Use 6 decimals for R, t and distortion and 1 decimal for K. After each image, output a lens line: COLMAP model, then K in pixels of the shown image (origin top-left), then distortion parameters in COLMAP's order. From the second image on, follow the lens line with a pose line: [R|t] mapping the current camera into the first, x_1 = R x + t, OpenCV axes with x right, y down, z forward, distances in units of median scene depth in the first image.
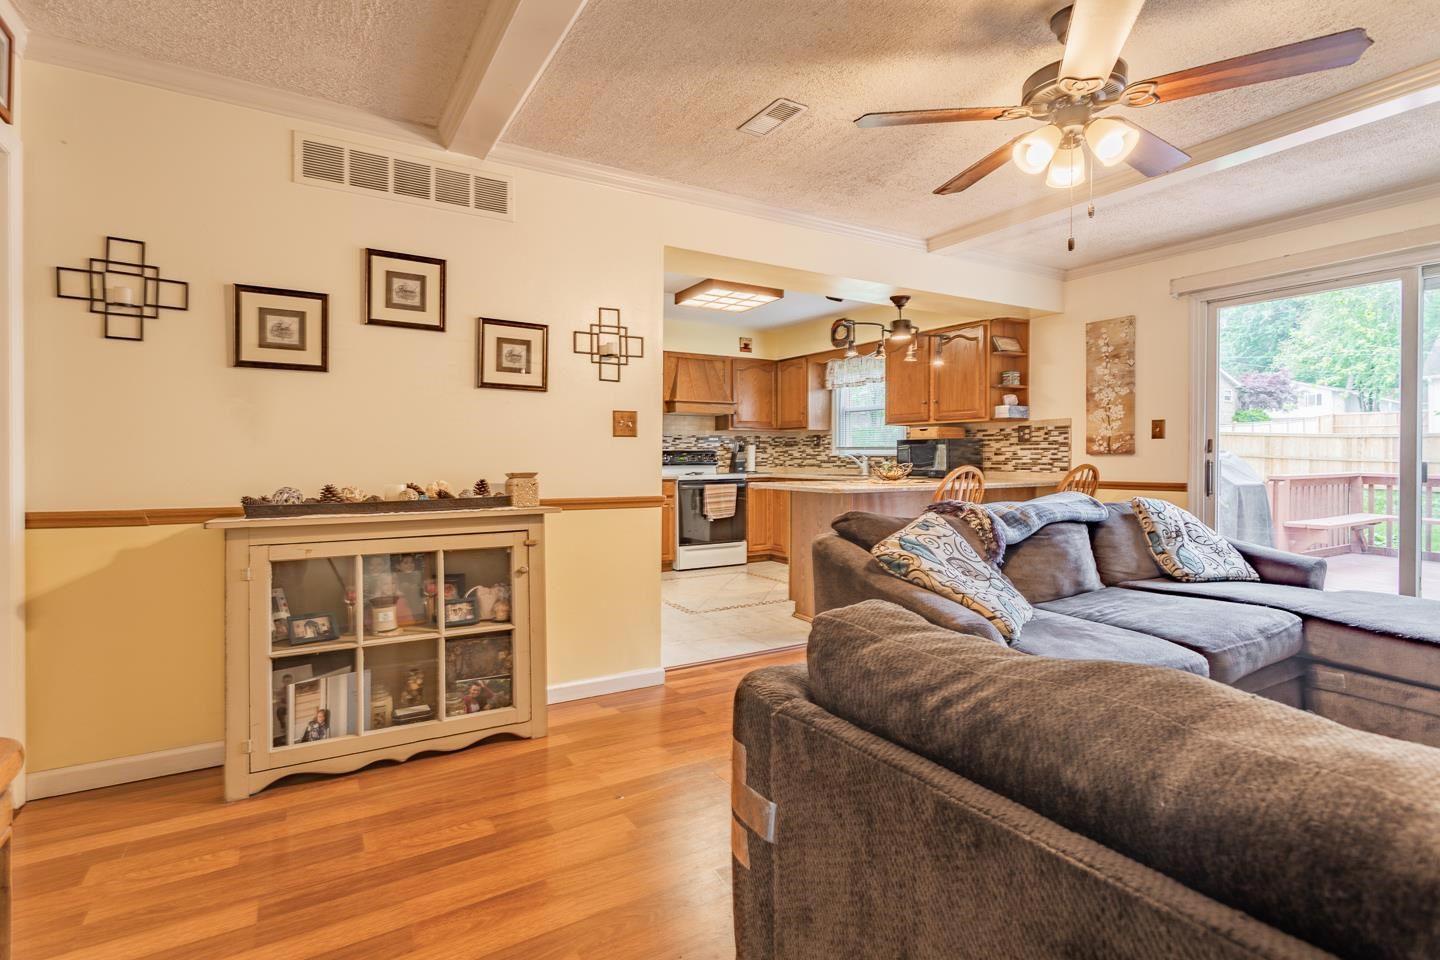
lens RADIAL K [[691.0, 0, 695.5], [0, 691.0, 464.8], [0, 0, 1]] dist [0.000588, 0.000513]
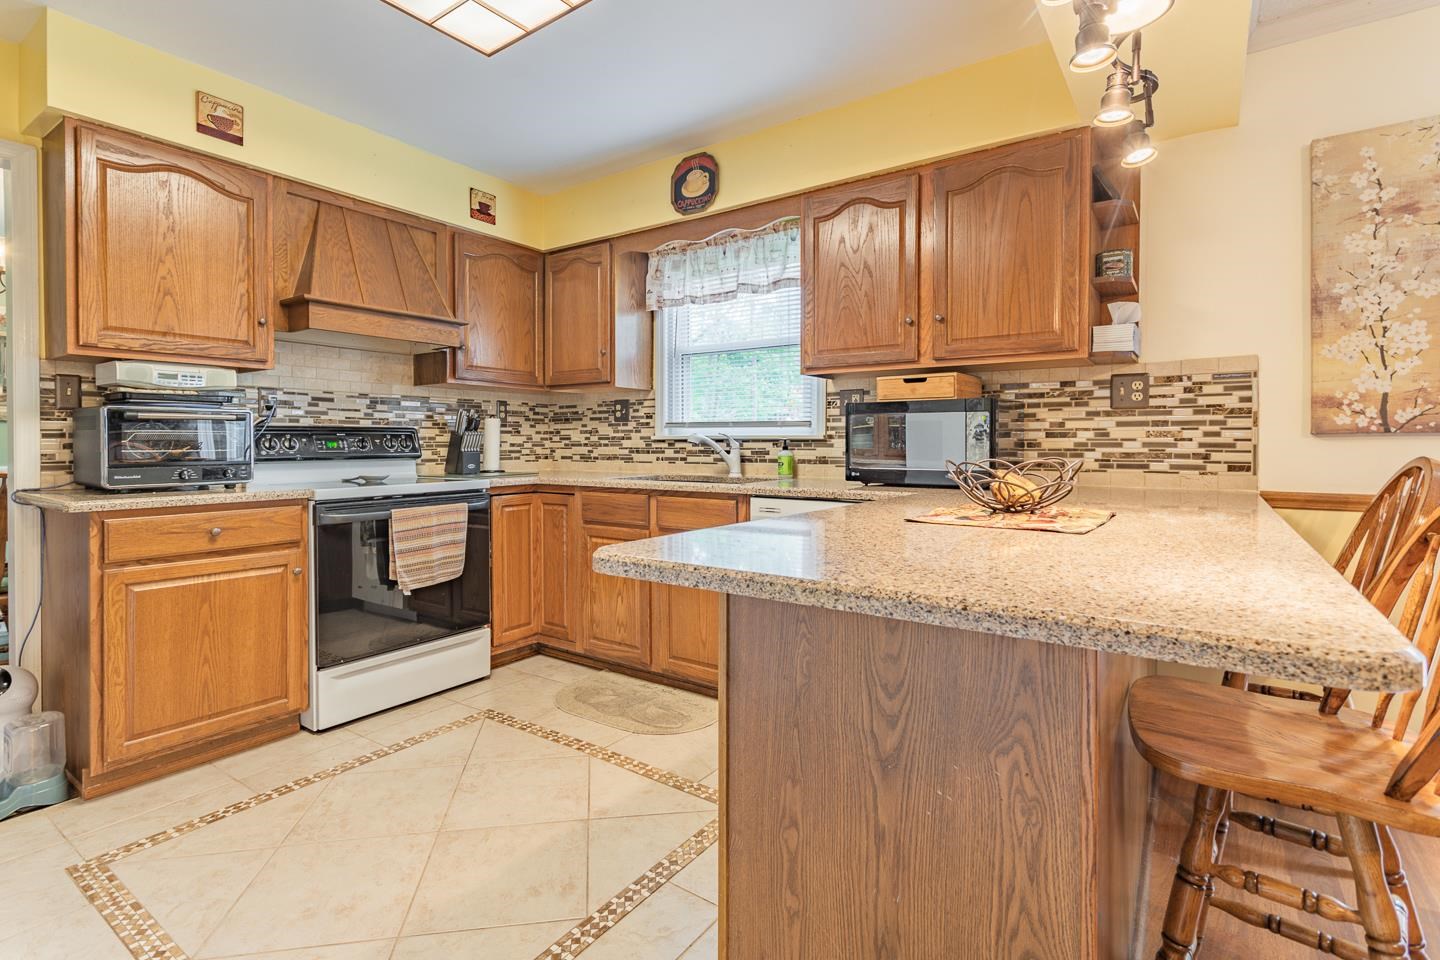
lens RADIAL K [[691.0, 0, 686.6], [0, 691.0, 448.7], [0, 0, 1]] dist [0.000588, 0.000513]
pose [[0.917430, -0.003743, 0.397879, 0.011723], [0.005059, 0.999985, -0.002257, -0.004804], [-0.397864, 0.004084, 0.917435, 0.525198]]
